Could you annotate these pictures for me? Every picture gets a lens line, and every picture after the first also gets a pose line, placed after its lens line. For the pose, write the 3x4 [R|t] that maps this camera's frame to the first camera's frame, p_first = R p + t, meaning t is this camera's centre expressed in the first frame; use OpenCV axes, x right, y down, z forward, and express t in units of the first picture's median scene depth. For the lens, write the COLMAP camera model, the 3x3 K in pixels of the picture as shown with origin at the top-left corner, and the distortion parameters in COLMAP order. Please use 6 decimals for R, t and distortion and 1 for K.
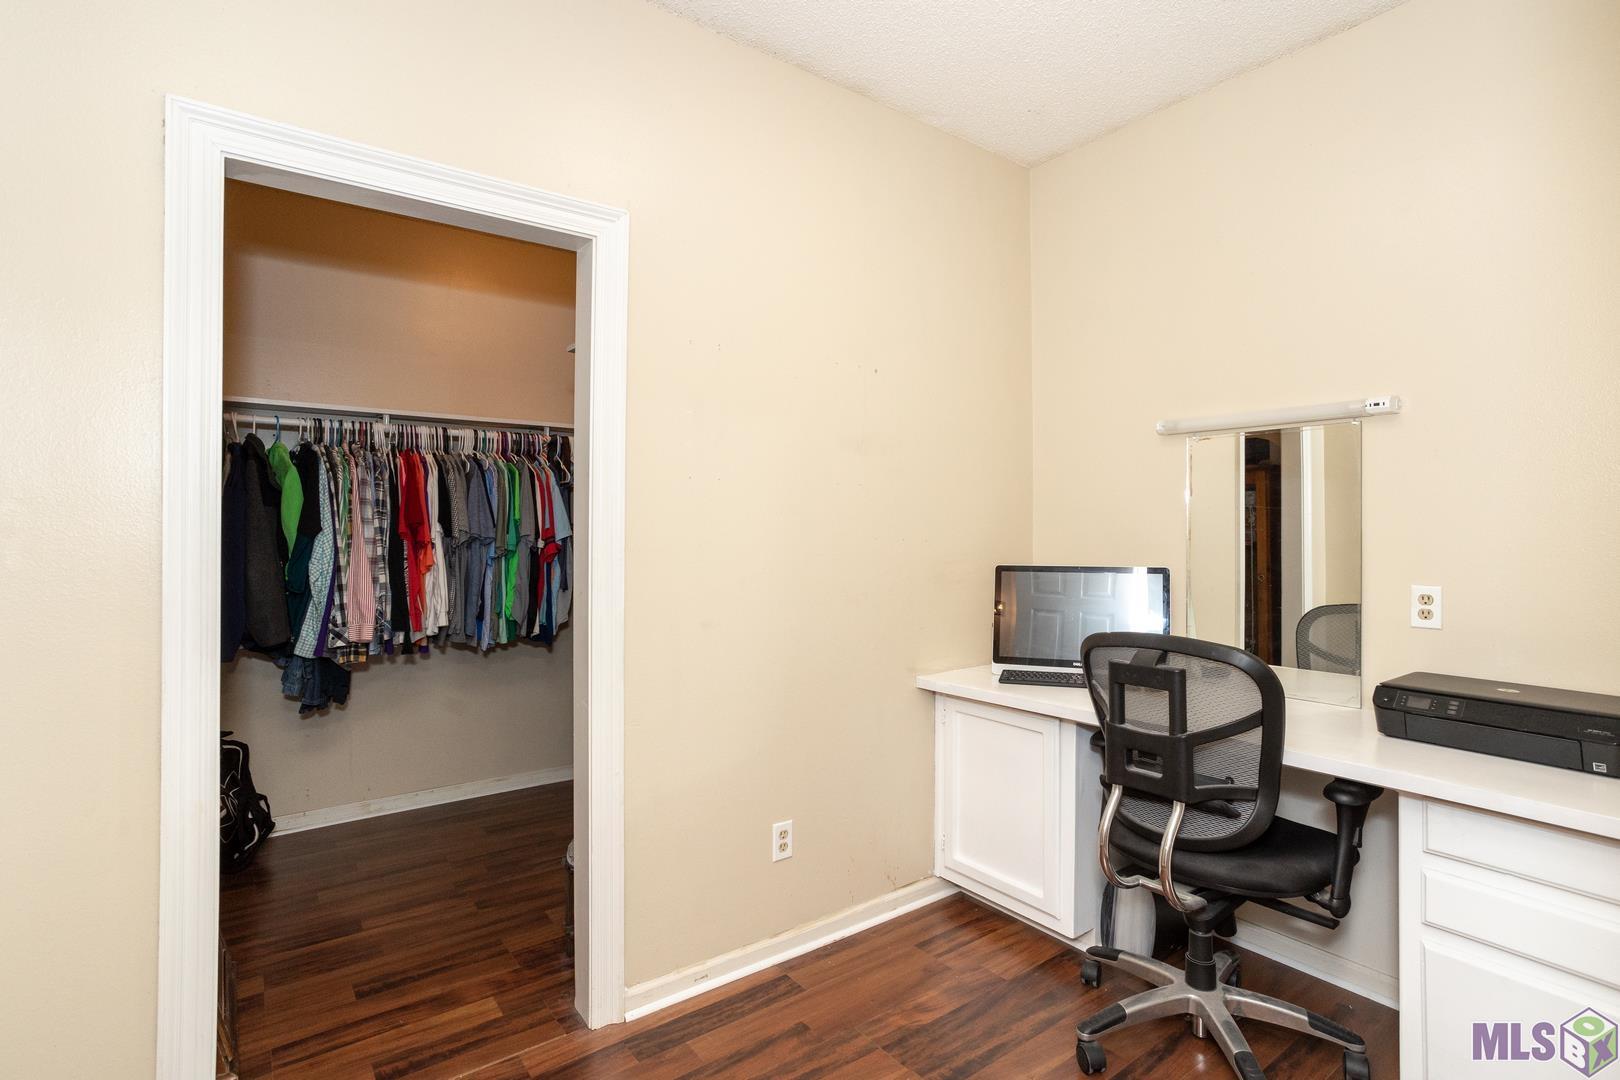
lens RADIAL K [[790.1, 0, 815.5], [0, 790.1, 531.9], [0, 0, 1]] dist [0.003923, 0.001363]
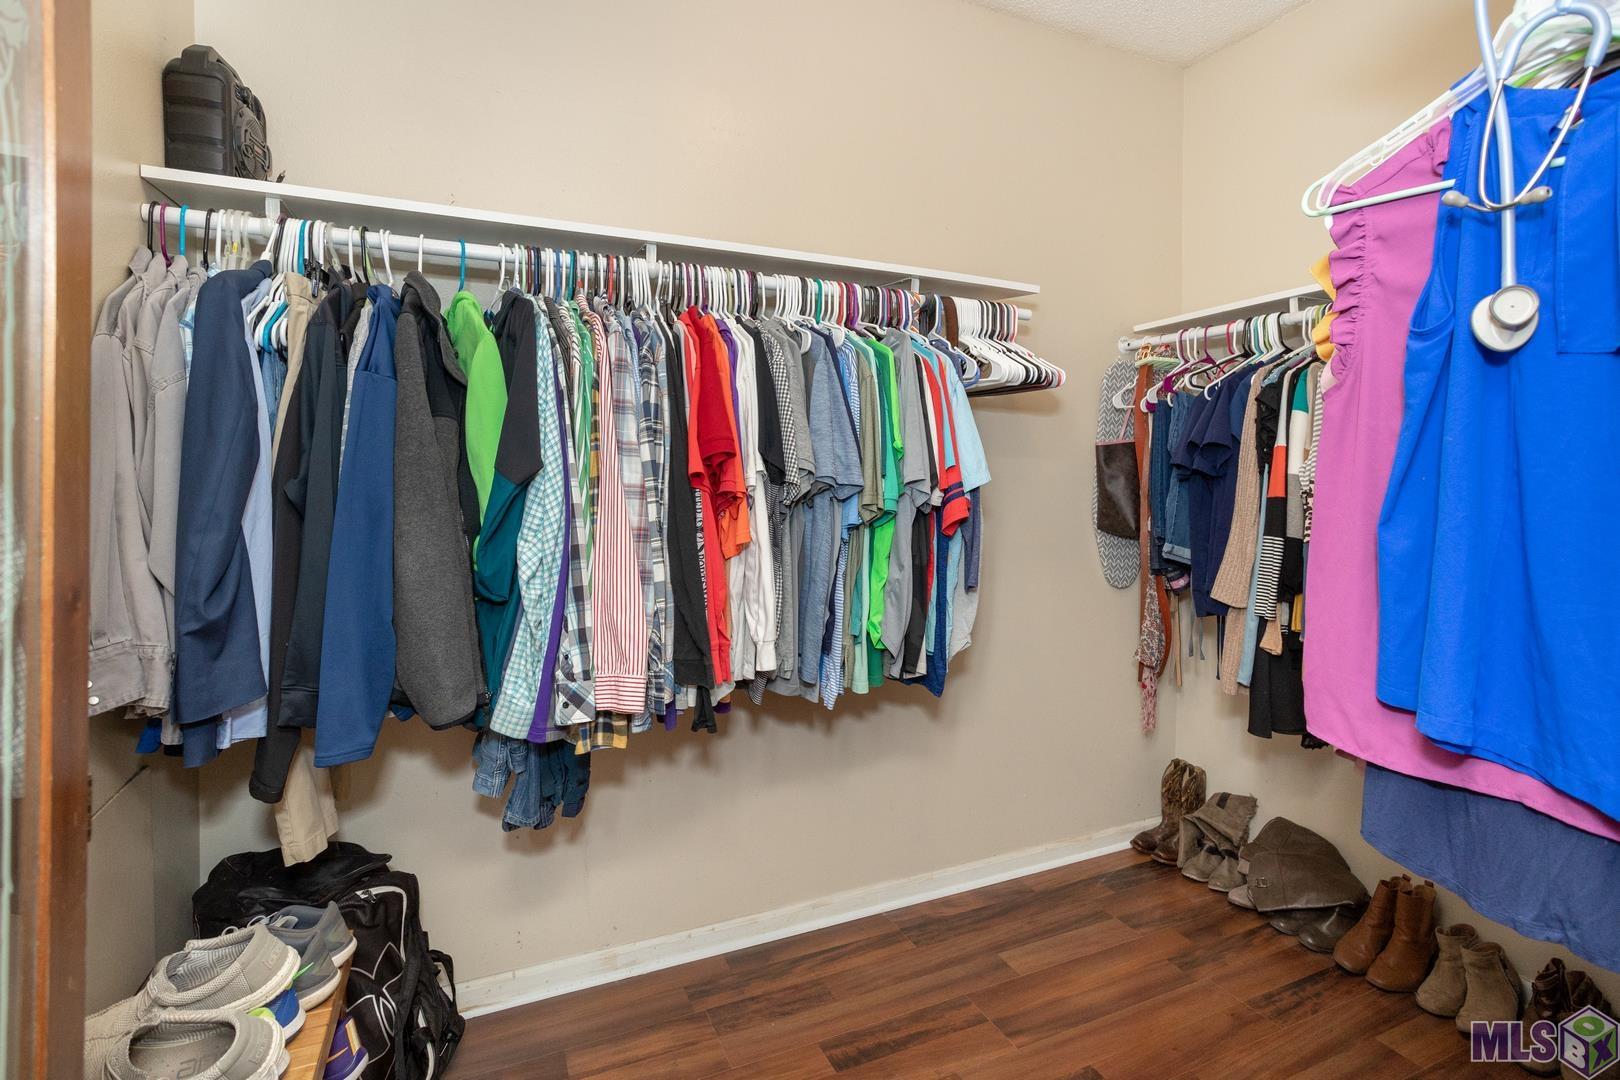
lens RADIAL K [[790.1, 0, 793.8], [0, 790.1, 497.2], [0, 0, 1]] dist [0.003923, 0.001363]
pose [[0.970423, 0.004934, -0.241362, -0.355363], [-0.001275, 0.999882, 0.015312, 0.007875], [0.241409, -0.014551, 0.970314, 0.564726]]
